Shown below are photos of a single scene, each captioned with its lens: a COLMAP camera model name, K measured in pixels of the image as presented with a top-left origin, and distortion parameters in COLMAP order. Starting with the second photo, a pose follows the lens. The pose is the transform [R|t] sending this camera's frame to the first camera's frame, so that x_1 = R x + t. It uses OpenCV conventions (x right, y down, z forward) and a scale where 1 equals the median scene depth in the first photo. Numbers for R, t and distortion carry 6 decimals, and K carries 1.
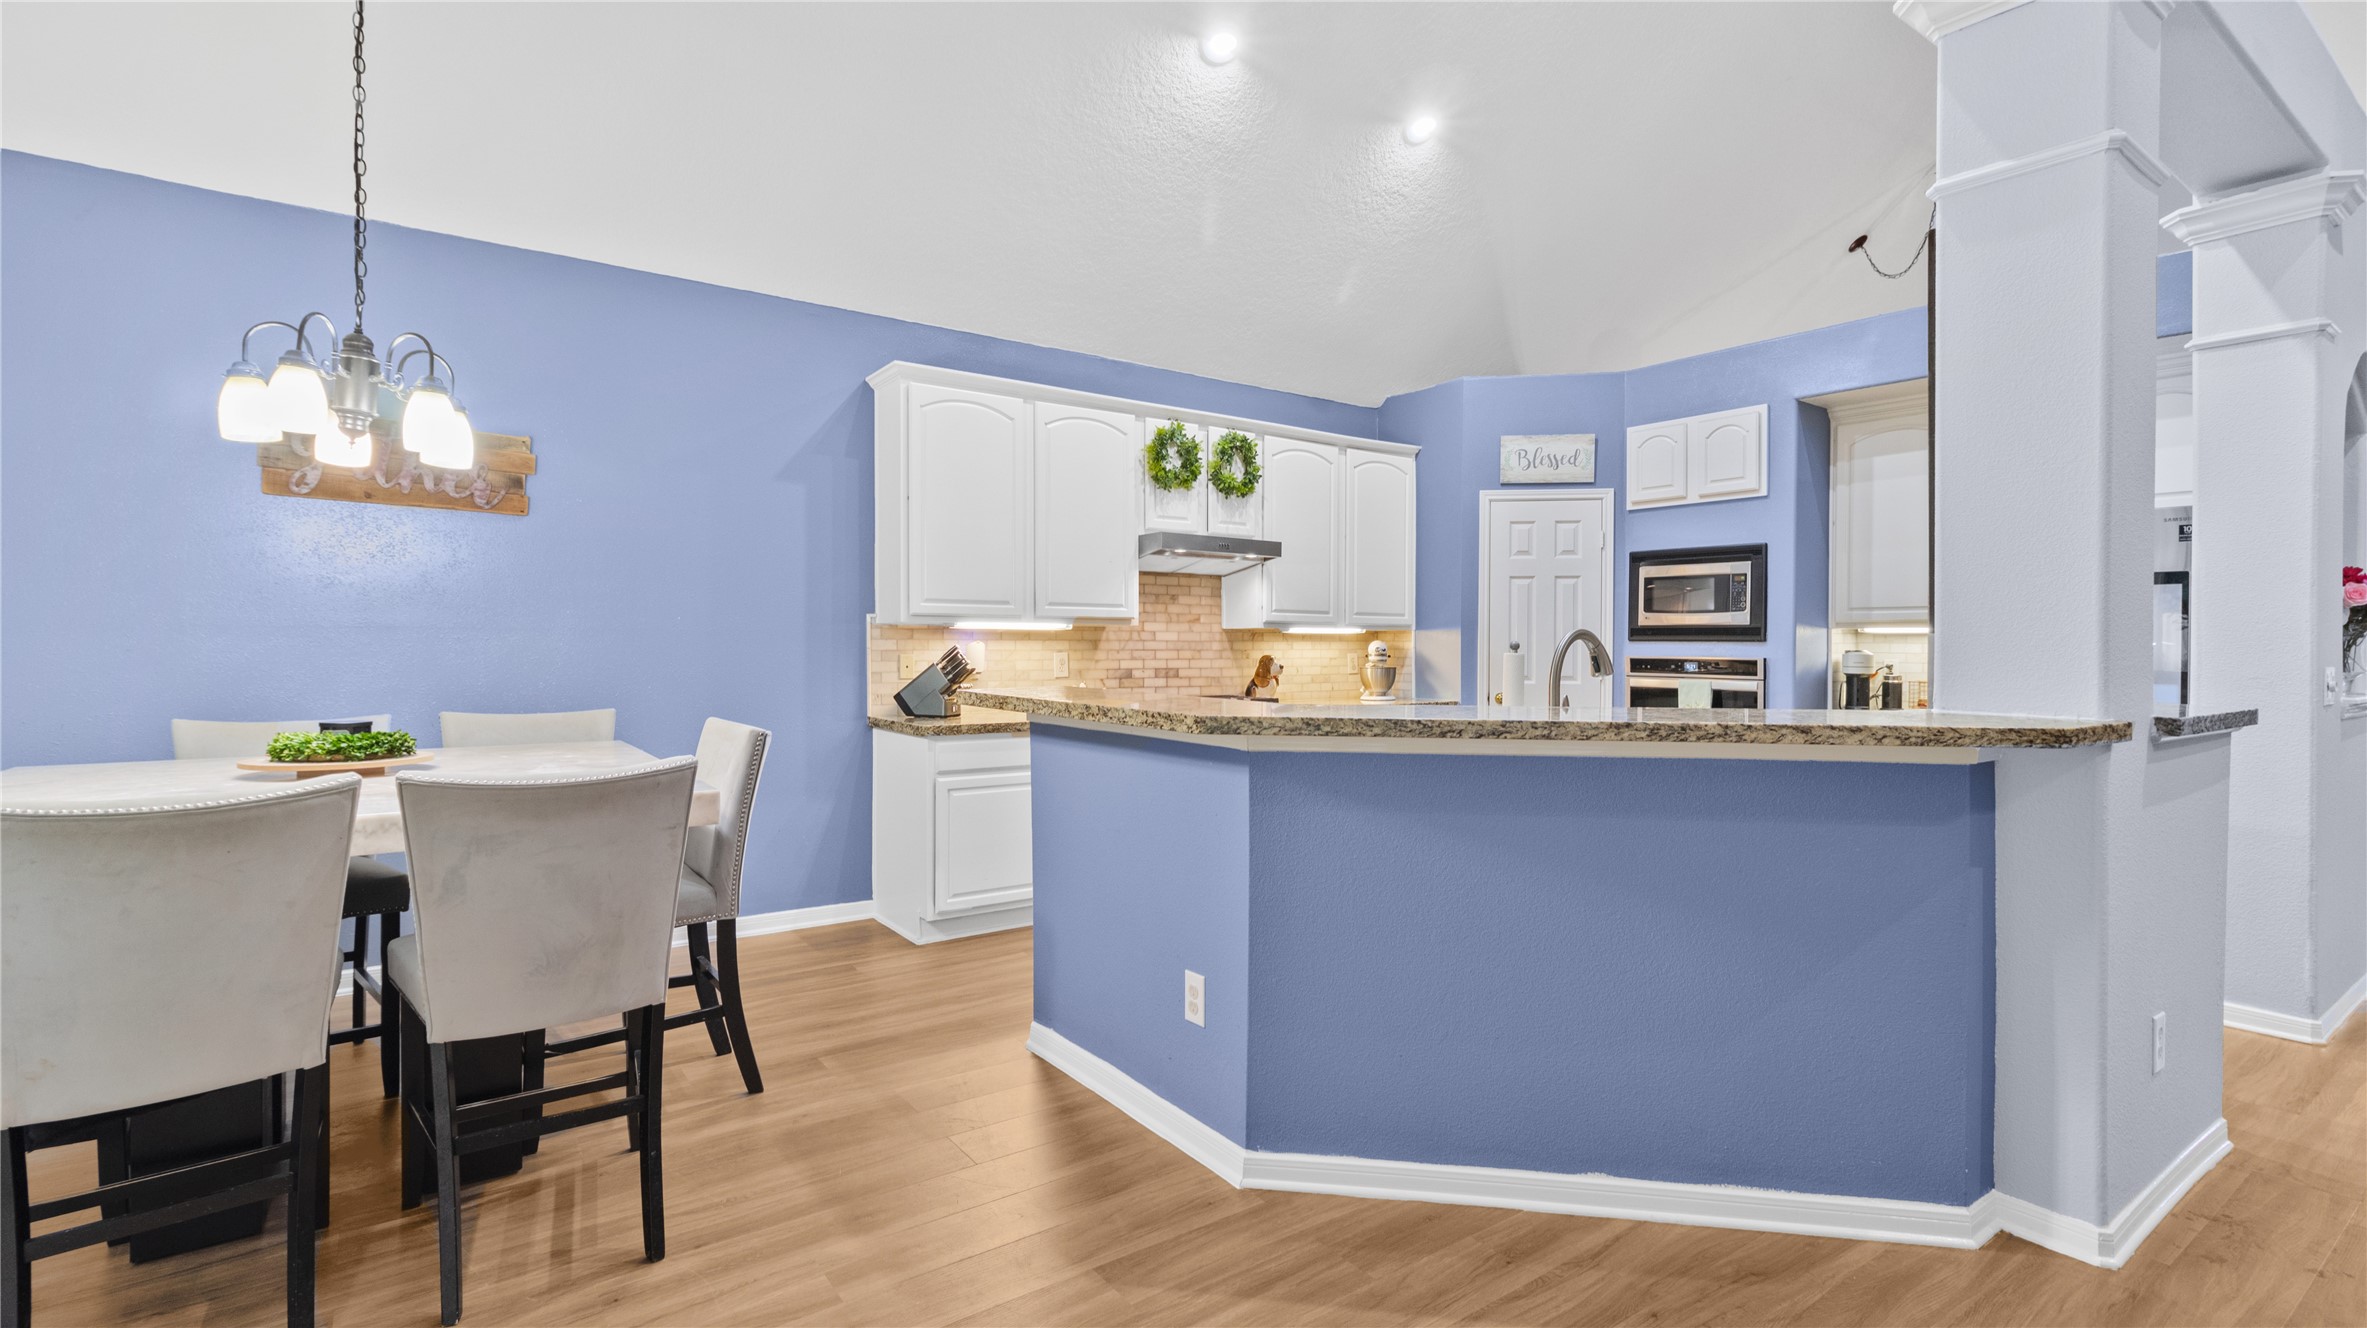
lens RADIAL K [[1107.9, 0, 1170.8], [0, 1107.9, 661.6], [0, 0, 1]] dist [0.004241, 0.001767]
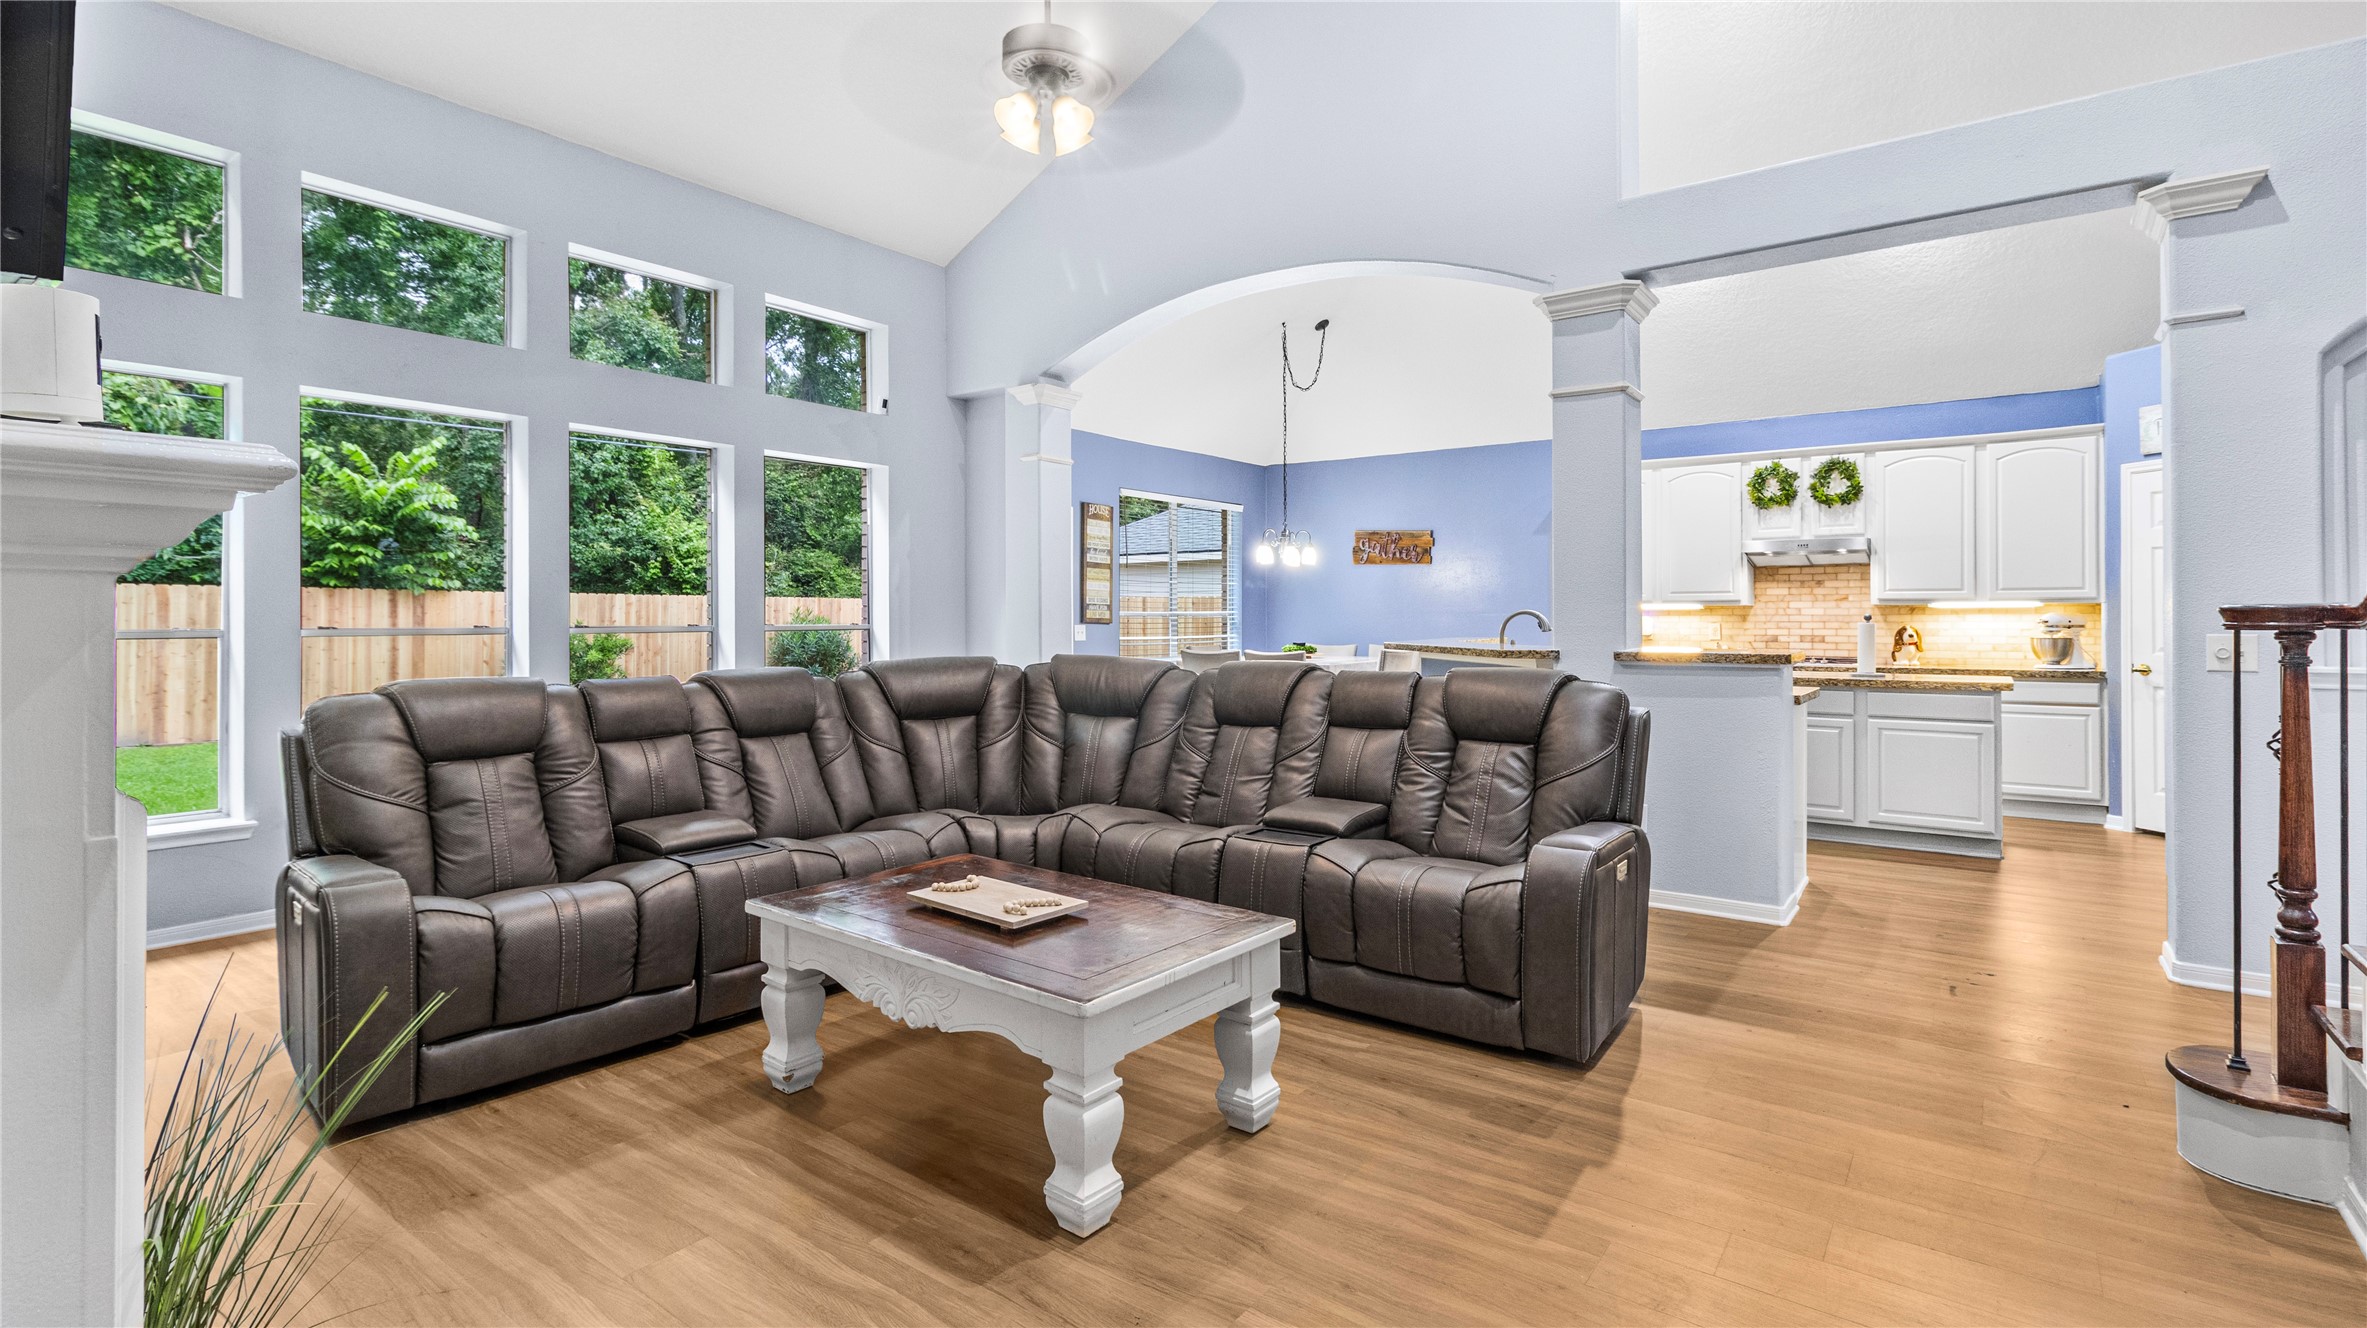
lens RADIAL K [[1107.9, 0, 1178.8], [0, 1107.9, 616.0], [0, 0, 1]] dist [0.004241, 0.001767]
pose [[0.309592, -0.005867, -0.950851, 1.043067], [-0.010304, 0.999902, -0.009525, 0.003200], [0.950814, 0.012746, 0.309501, -0.150197]]
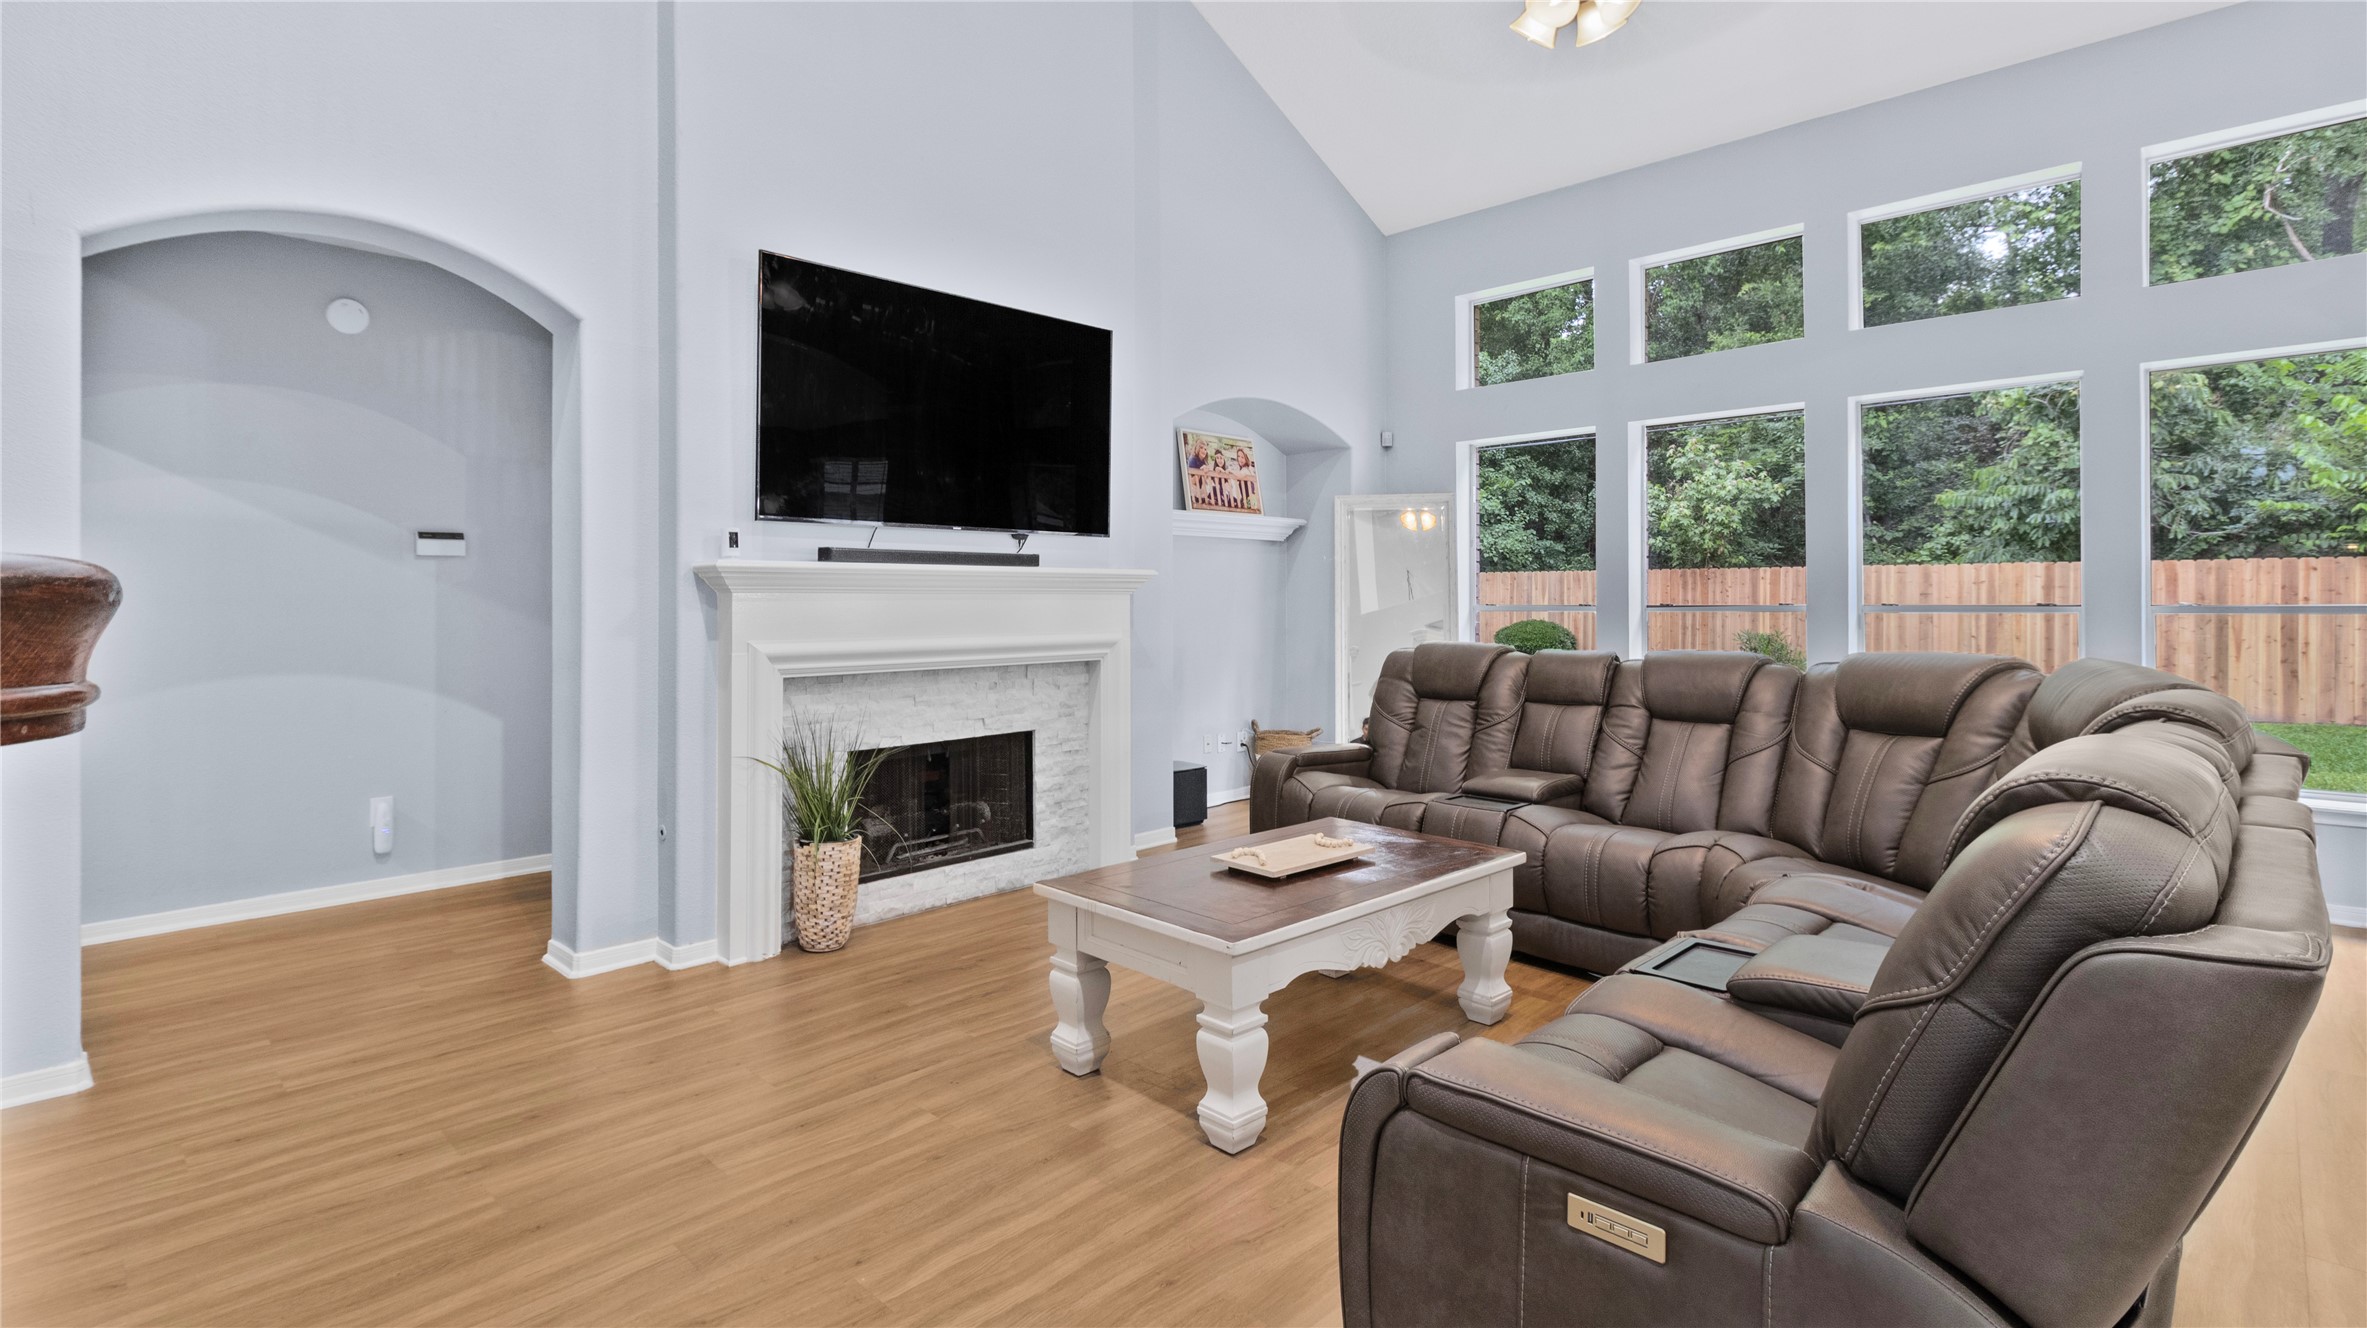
lens RADIAL K [[1107.9, 0, 1184.8], [0, 1107.9, 590.9], [0, 0, 1]] dist [0.004241, 0.001767]
pose [[-0.984589, -0.001520, -0.174877, 0.701858], [-0.002799, 0.999971, 0.007069, -0.008172], [0.174861, 0.007449, -0.984565, 0.450066]]
